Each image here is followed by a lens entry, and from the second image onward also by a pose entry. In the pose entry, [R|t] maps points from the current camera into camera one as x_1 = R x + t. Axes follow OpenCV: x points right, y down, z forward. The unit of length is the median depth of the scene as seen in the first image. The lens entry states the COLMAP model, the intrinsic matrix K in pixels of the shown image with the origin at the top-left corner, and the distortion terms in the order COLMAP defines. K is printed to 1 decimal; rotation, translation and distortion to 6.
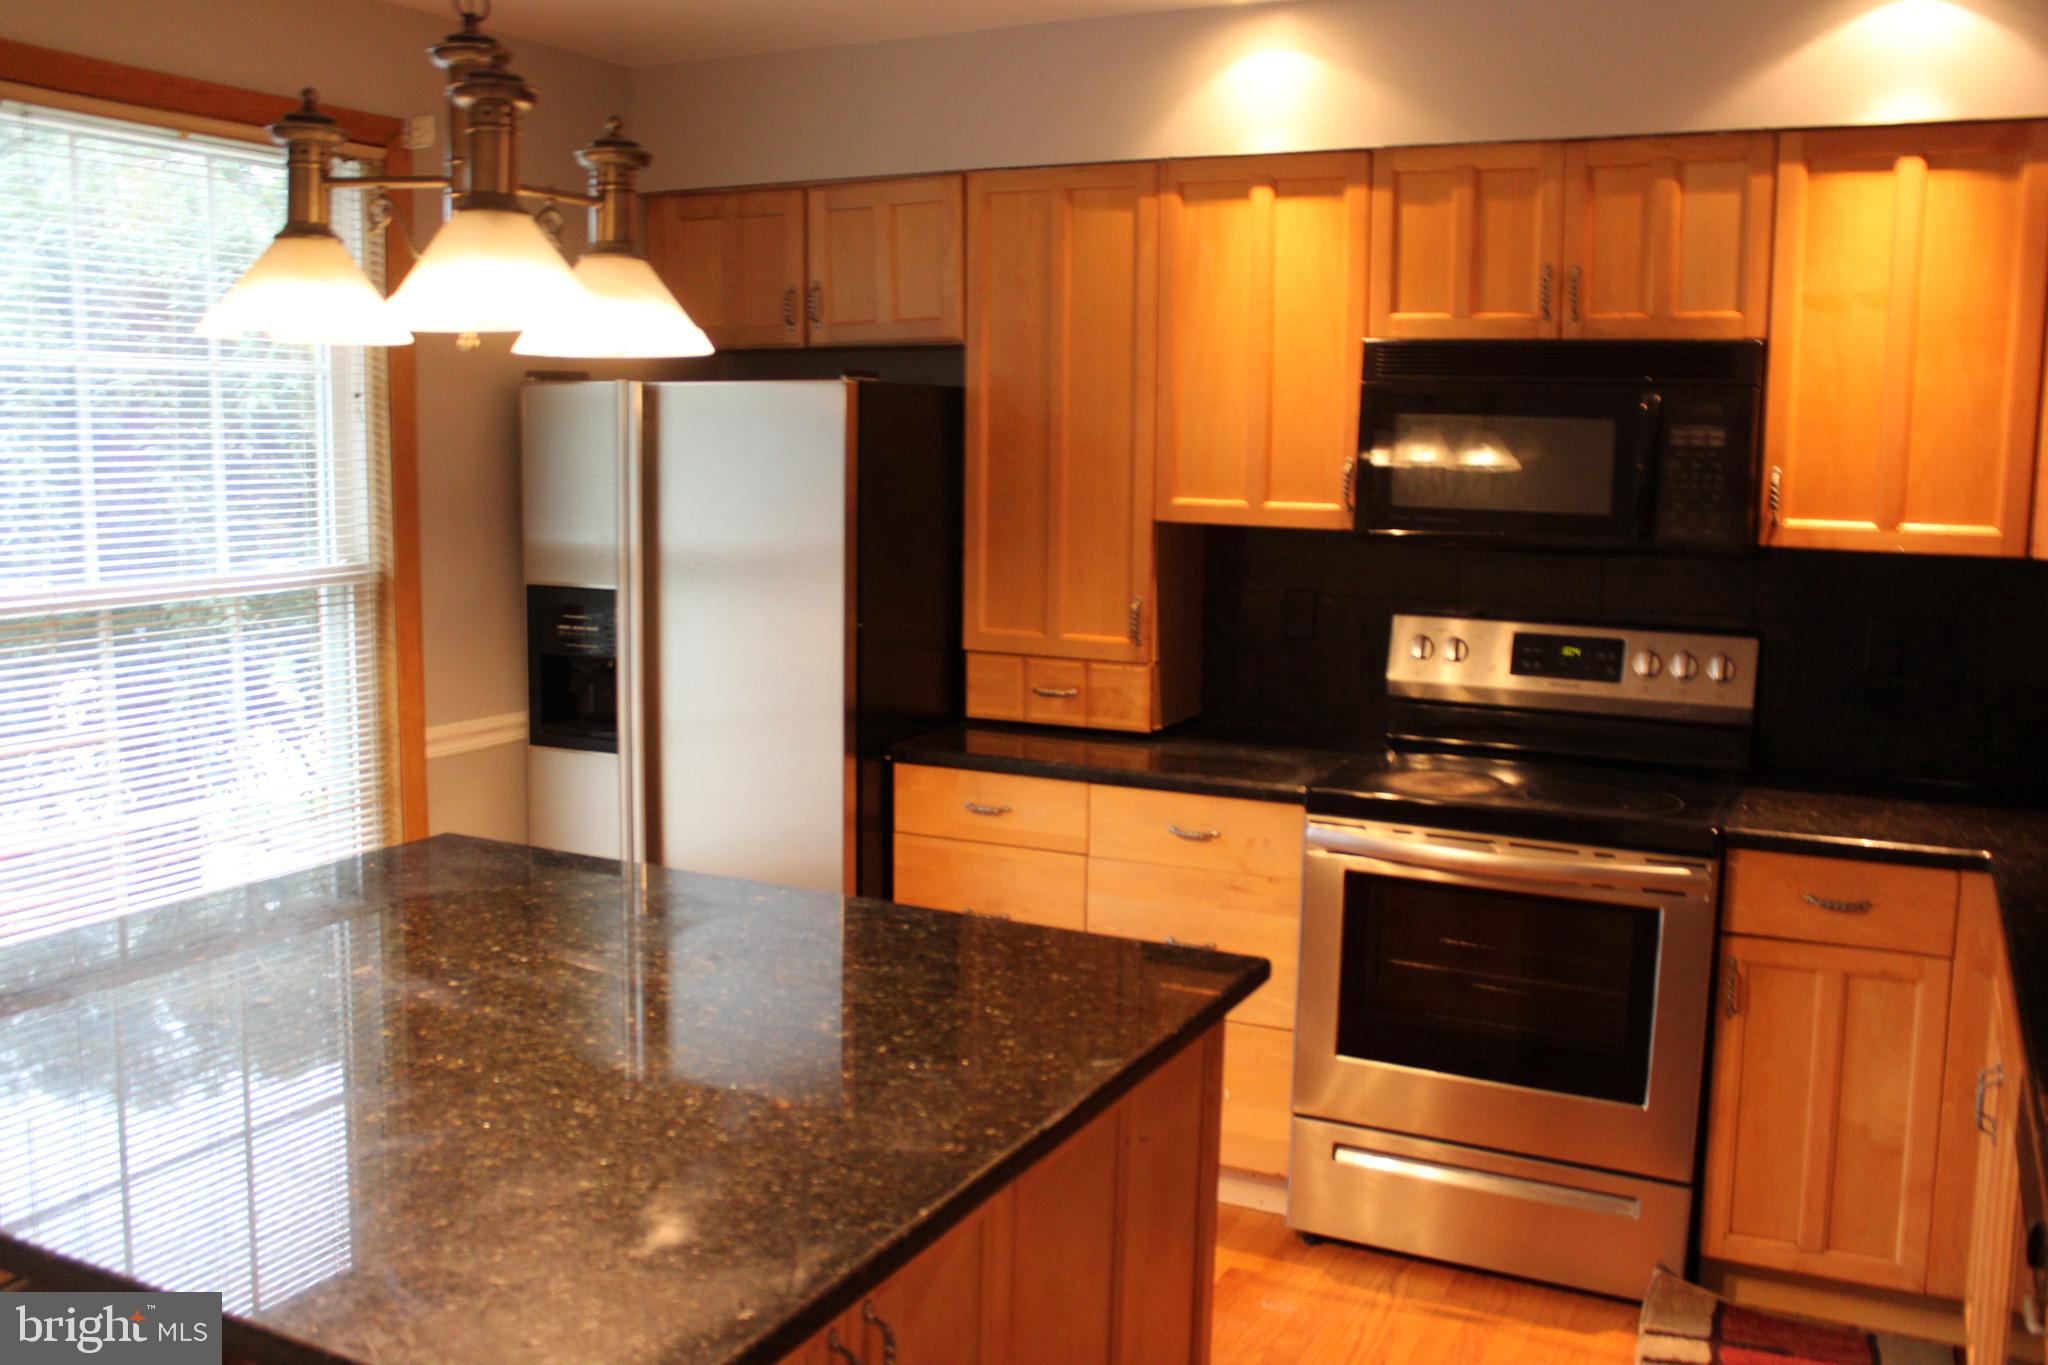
lens RADIAL K [[1813.5, 0, 1023.2], [0, 1813.5, 666.2], [0, 0, 1]] dist [-0.155080, 0.151260]
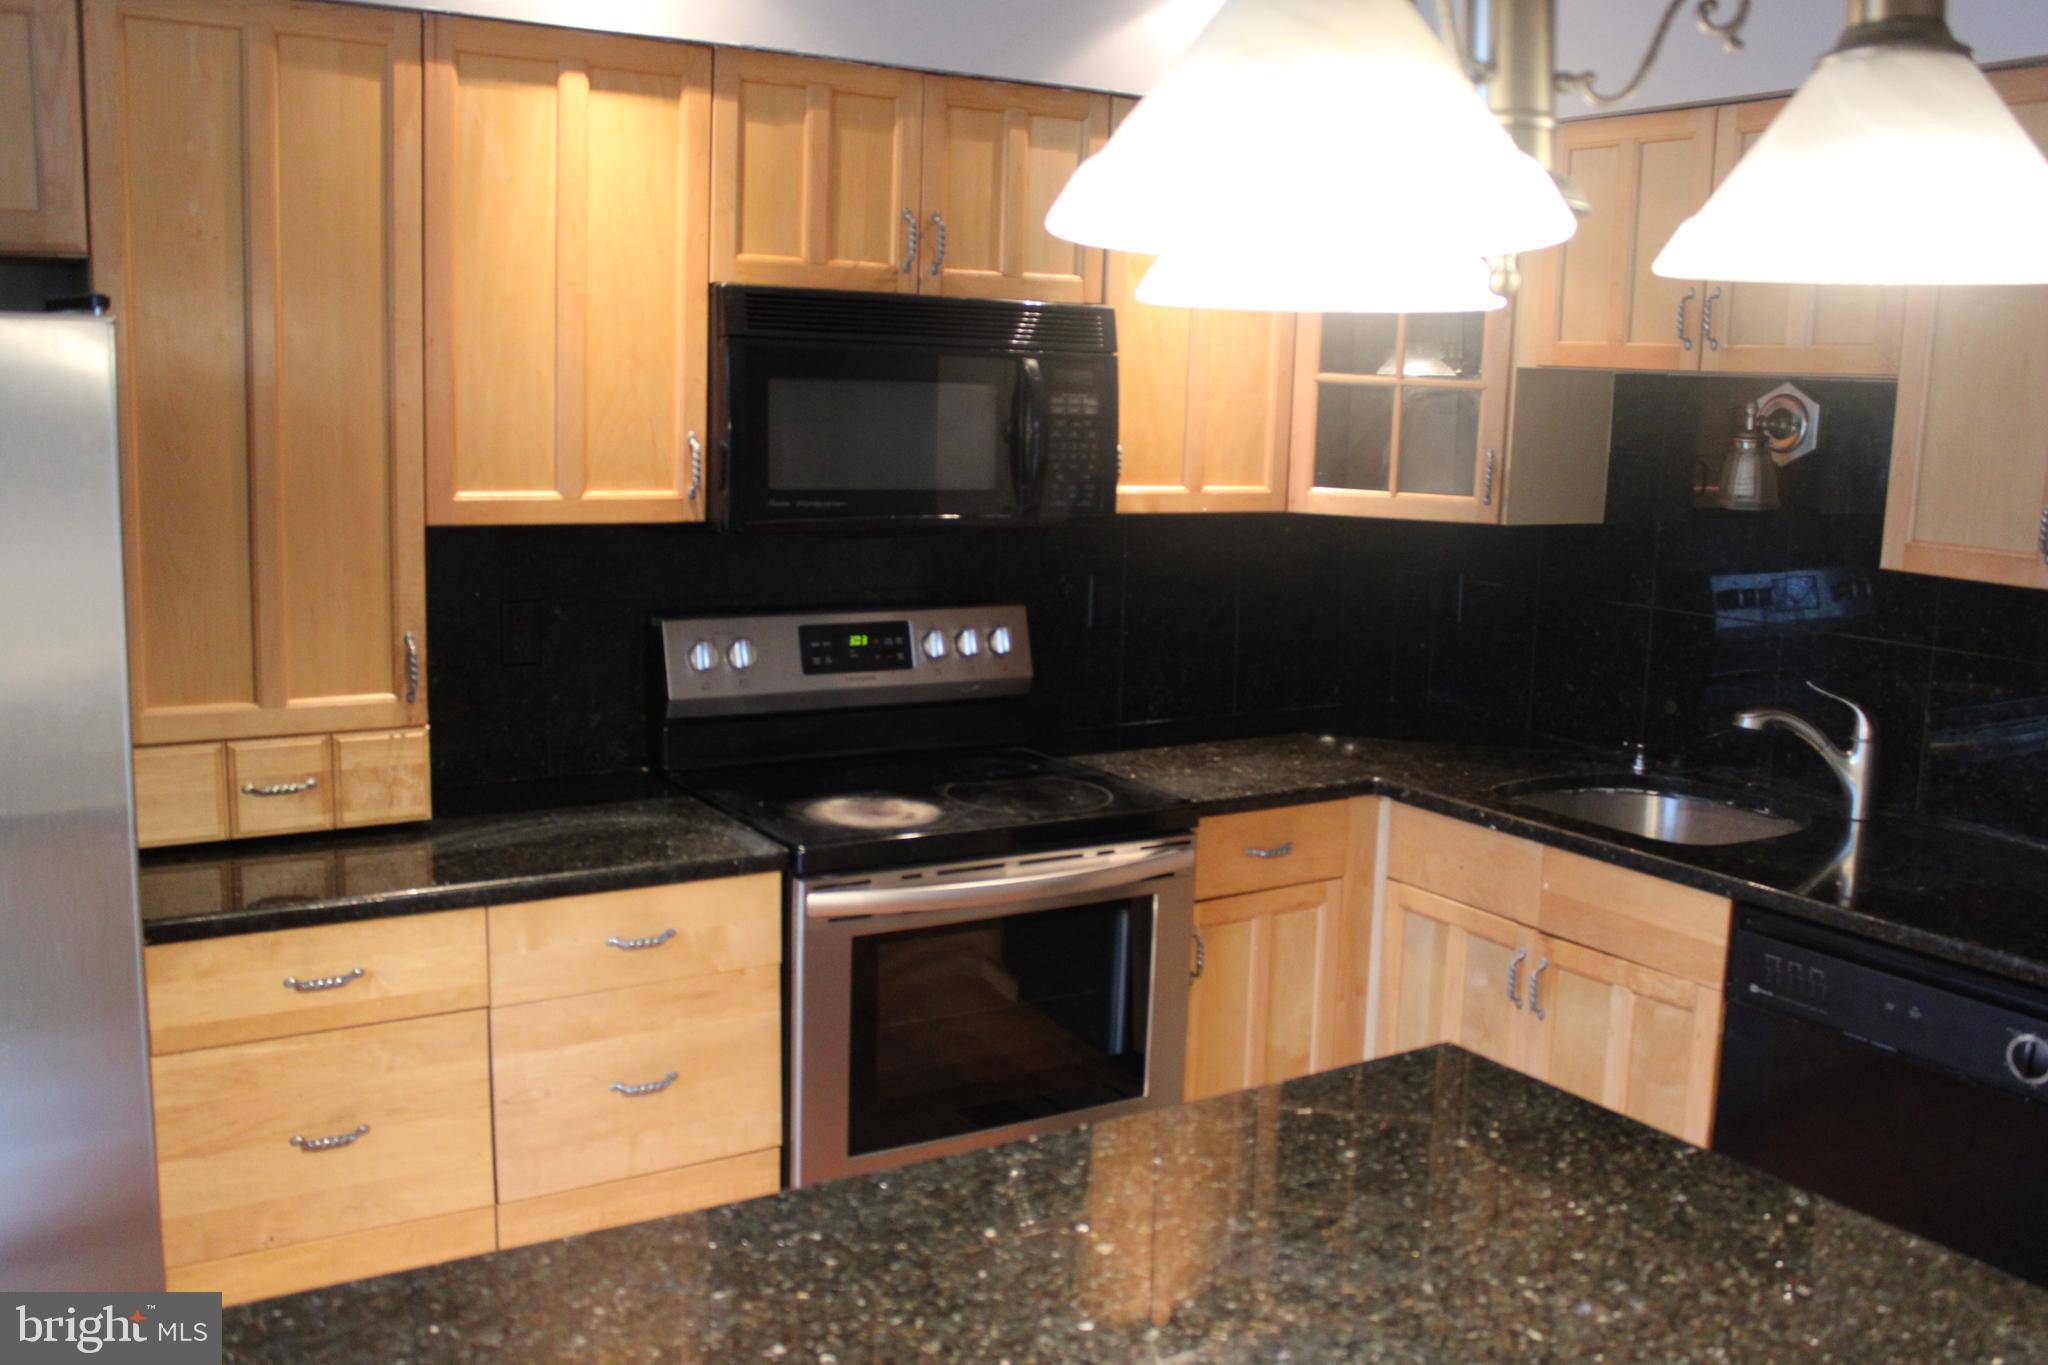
lens RADIAL K [[1813.5, 0, 1023.2], [0, 1813.5, 666.2], [0, 0, 1]] dist [-0.155080, 0.151260]
pose [[0.522278, -0.124855, 0.843586, -0.435621], [0.089865, 0.991774, 0.091151, -0.073472], [-0.848027, 0.028203, 0.529202, 0.464872]]
